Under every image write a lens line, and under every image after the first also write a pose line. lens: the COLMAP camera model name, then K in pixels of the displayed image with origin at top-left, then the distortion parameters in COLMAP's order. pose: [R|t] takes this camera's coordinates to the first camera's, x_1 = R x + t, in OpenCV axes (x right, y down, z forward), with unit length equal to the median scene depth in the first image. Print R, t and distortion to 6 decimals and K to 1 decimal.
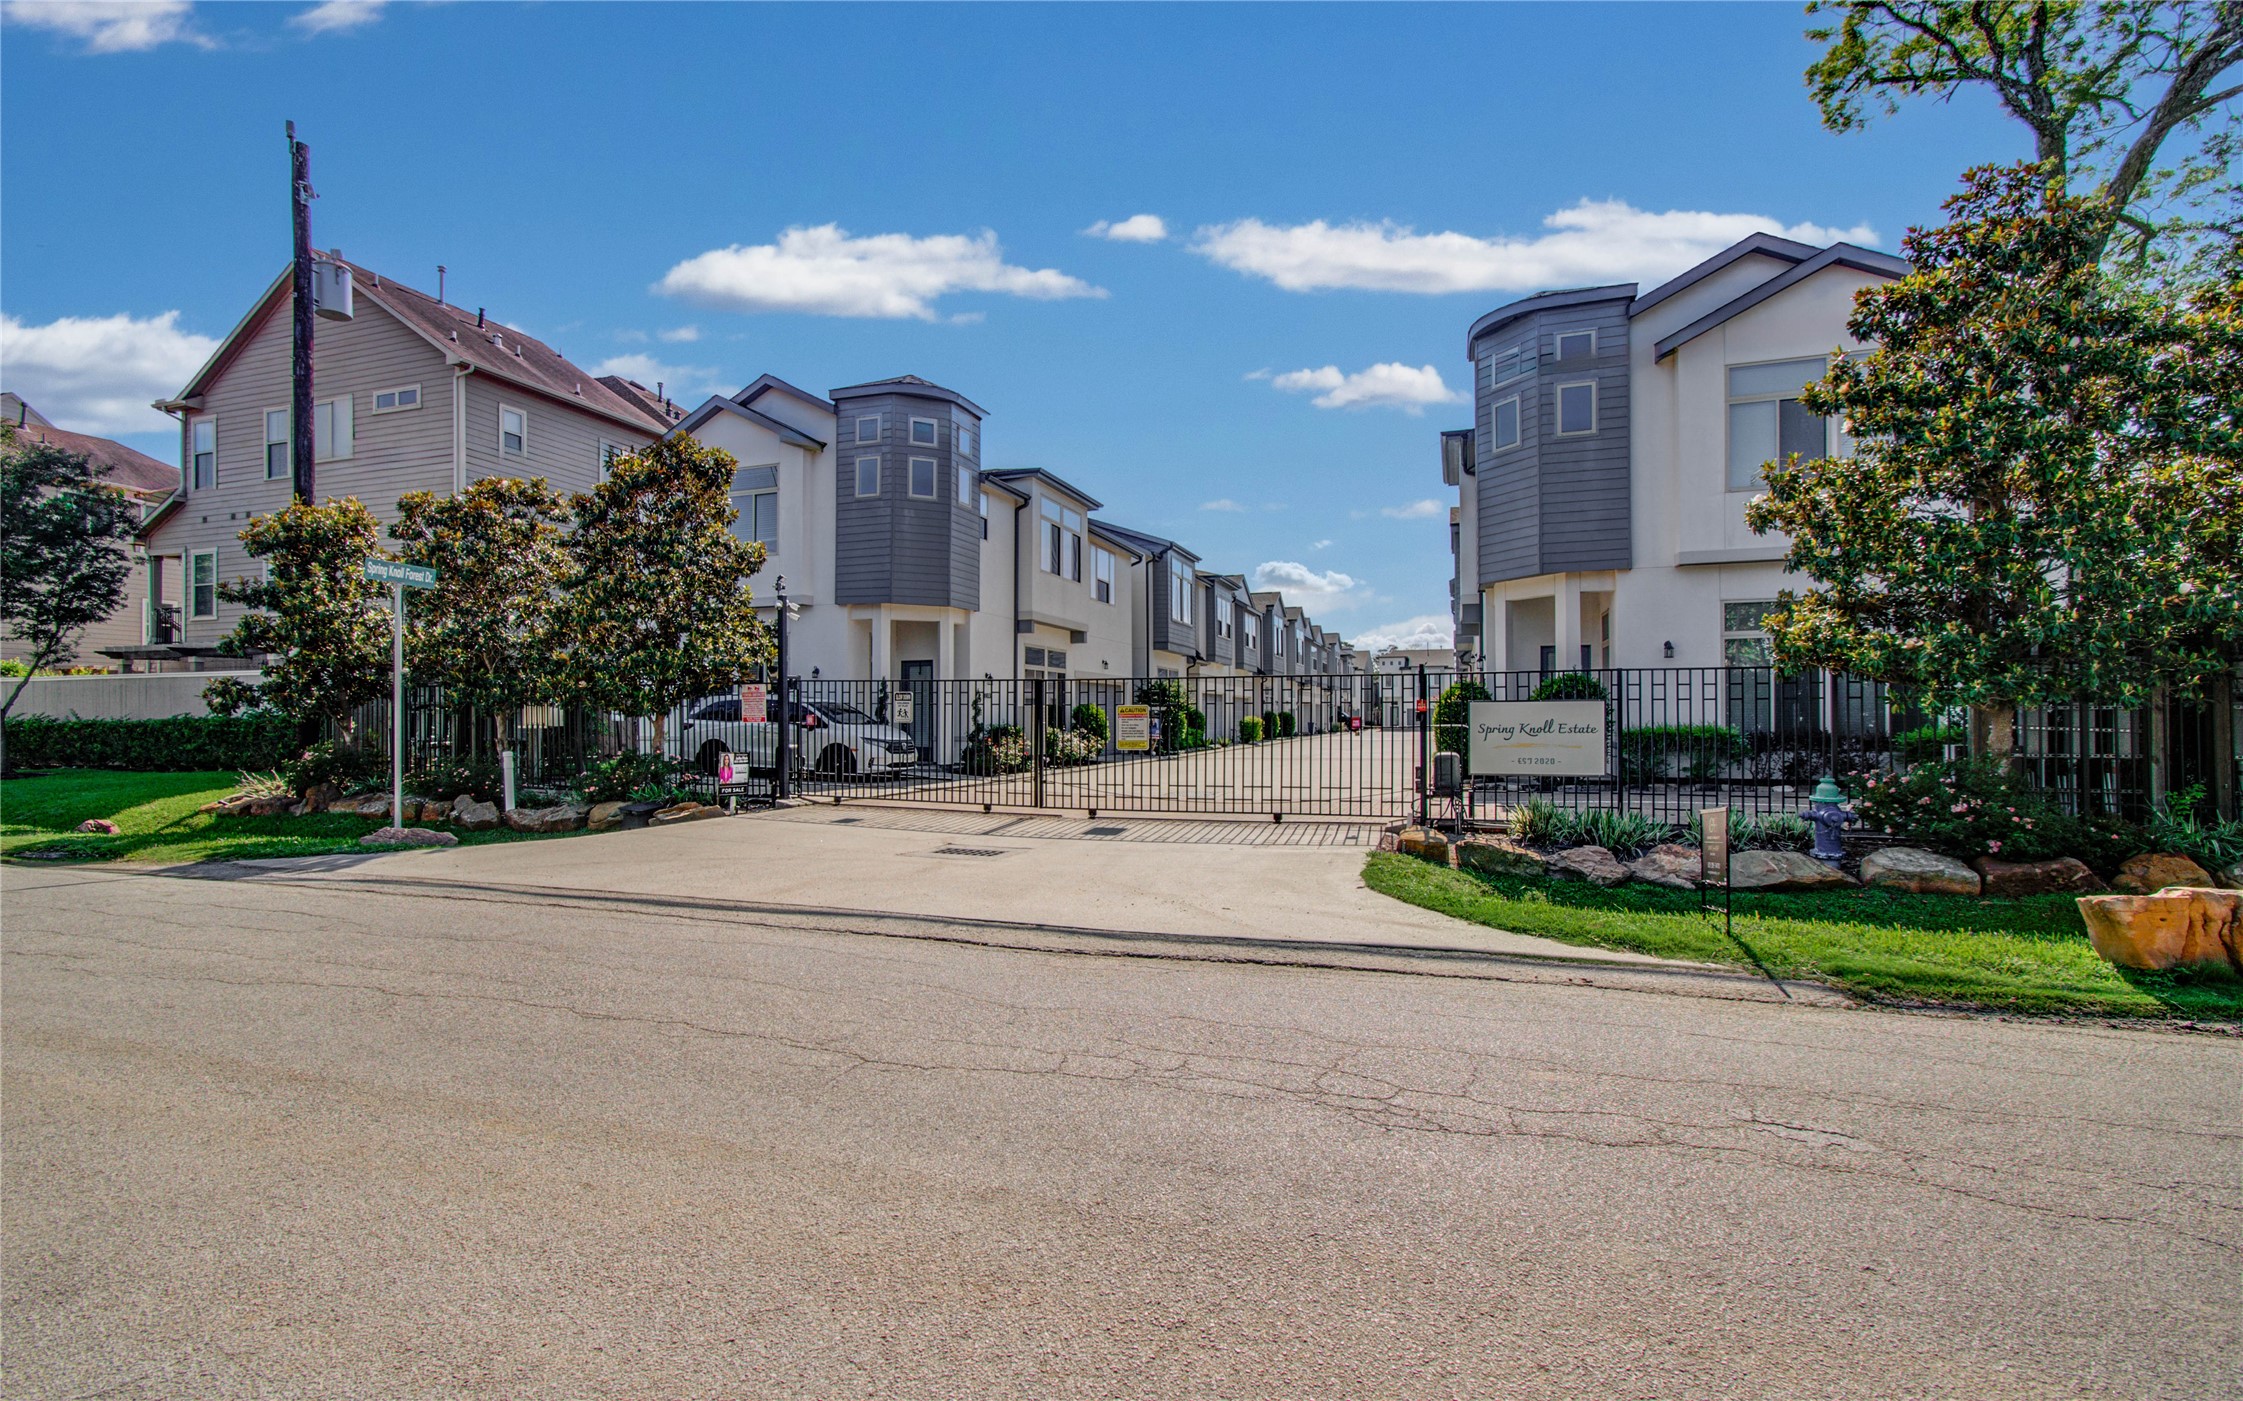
lens RADIAL K [[988.1, 0, 1128.2], [0, 988.1, 705.2], [0, 0, 1]] dist [0.013319, 0.004387]
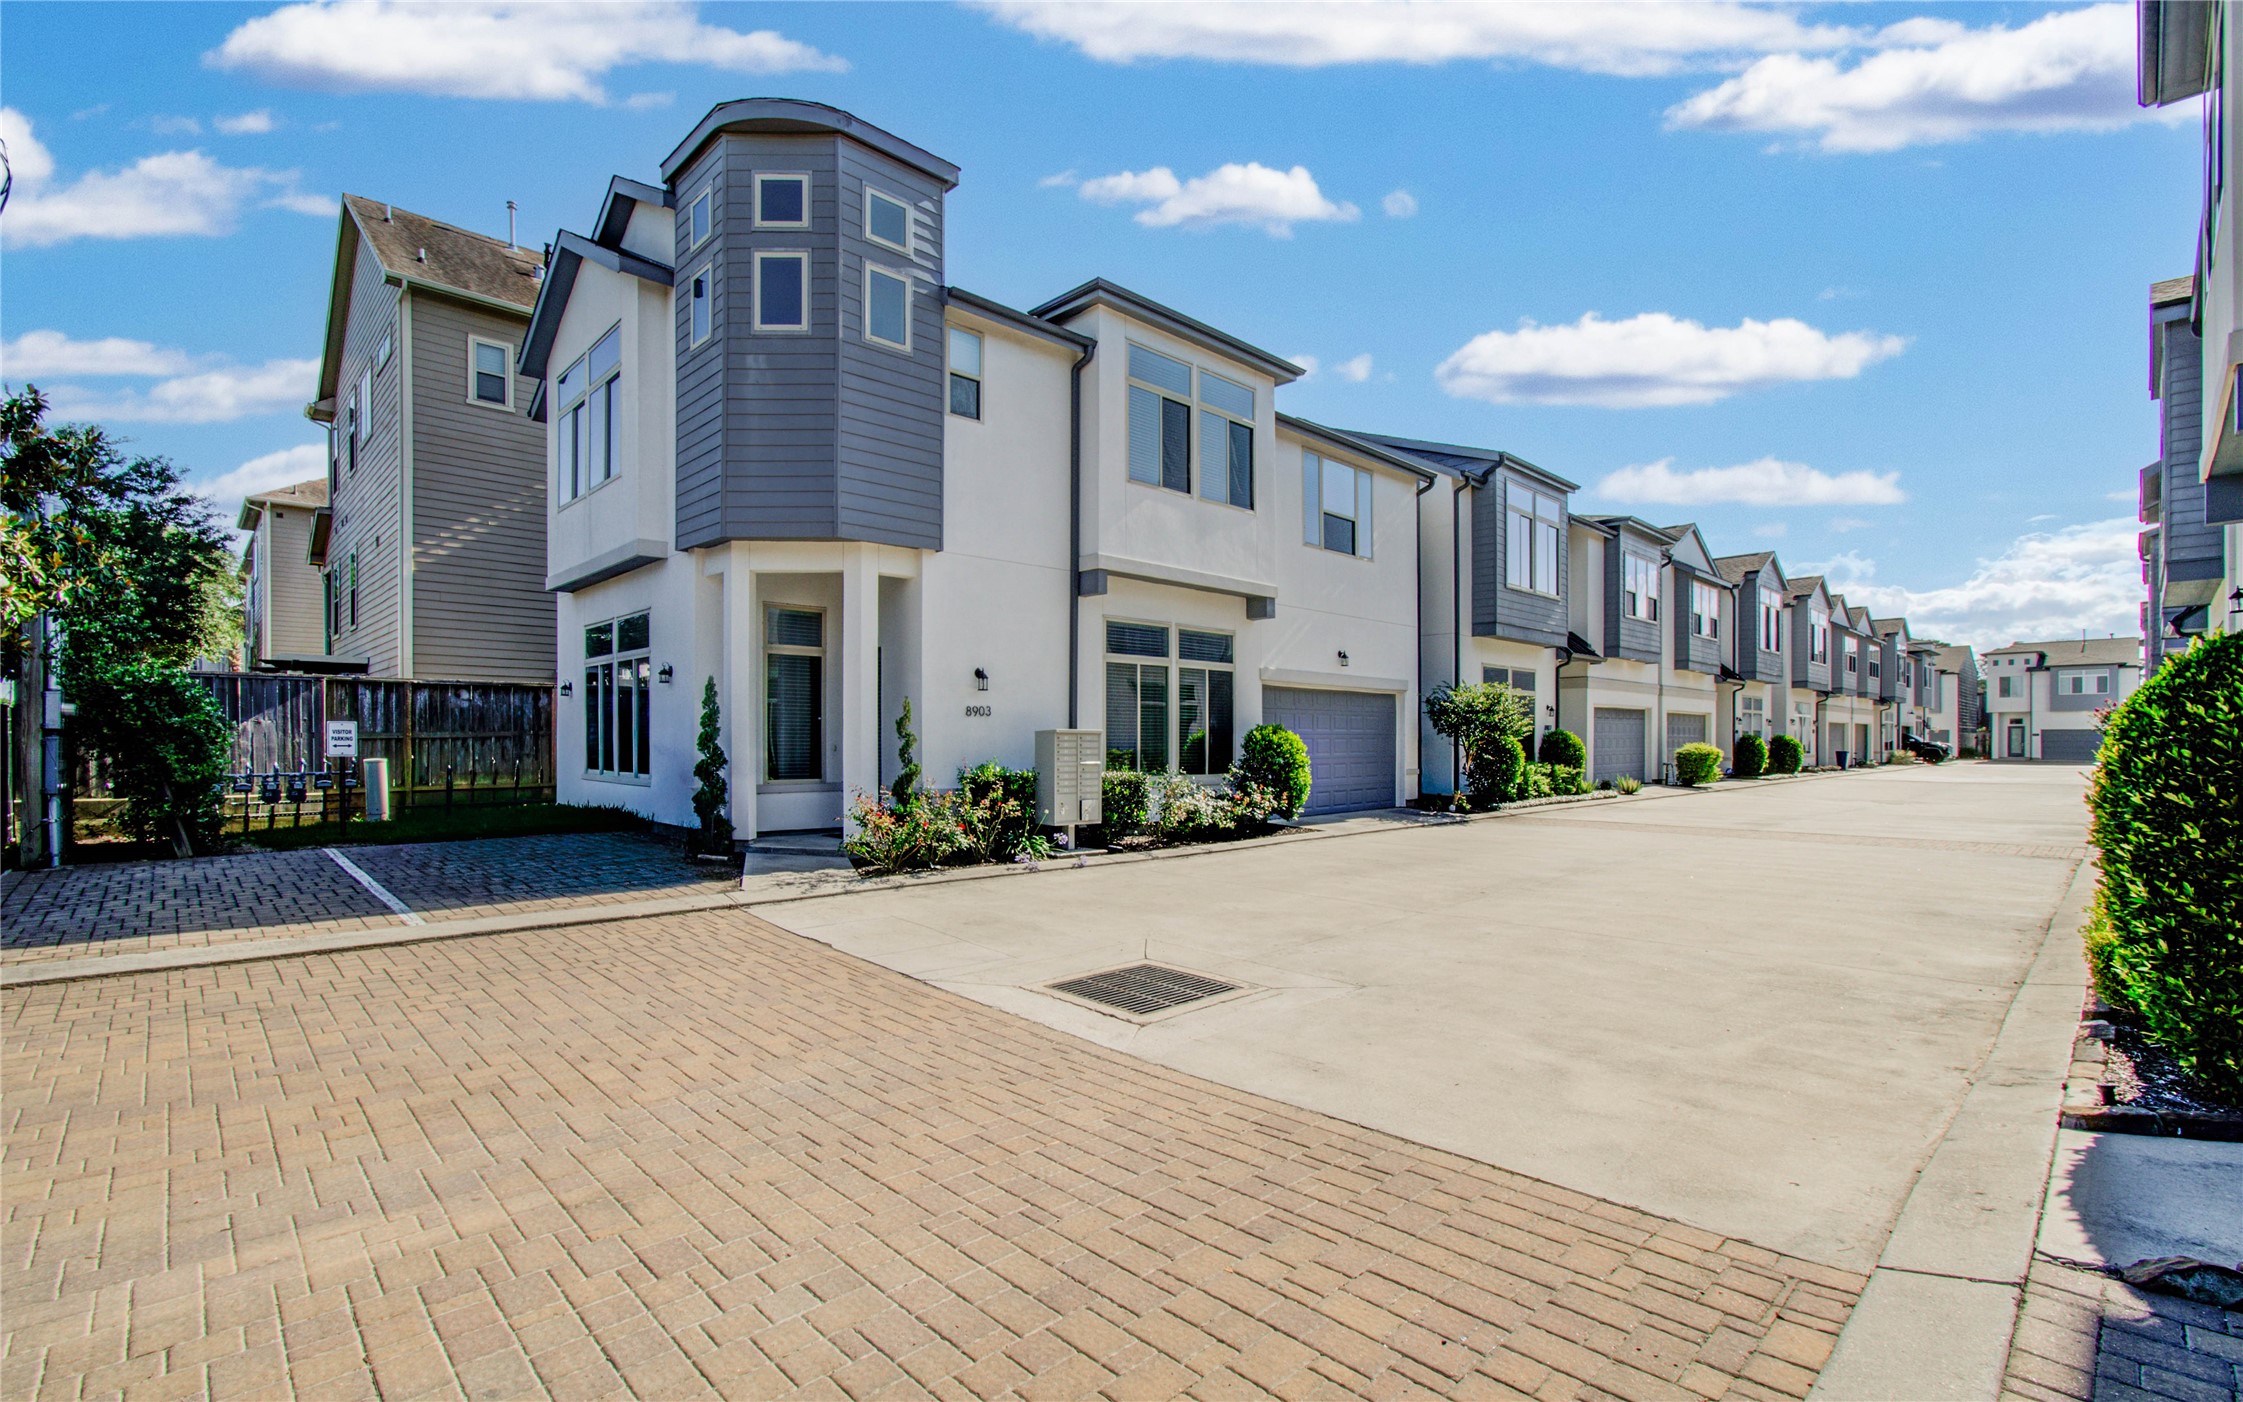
lens RADIAL K [[988.1, 0, 1128.4], [0, 988.1, 733.8], [0, 0, 1]] dist [0.013319, 0.004387]
pose [[0.893560, 0.001559, -0.448940, 0.139558], [0.002204, 0.999967, 0.007859, -0.001399], [0.448938, -0.008012, 0.893527, 0.456962]]
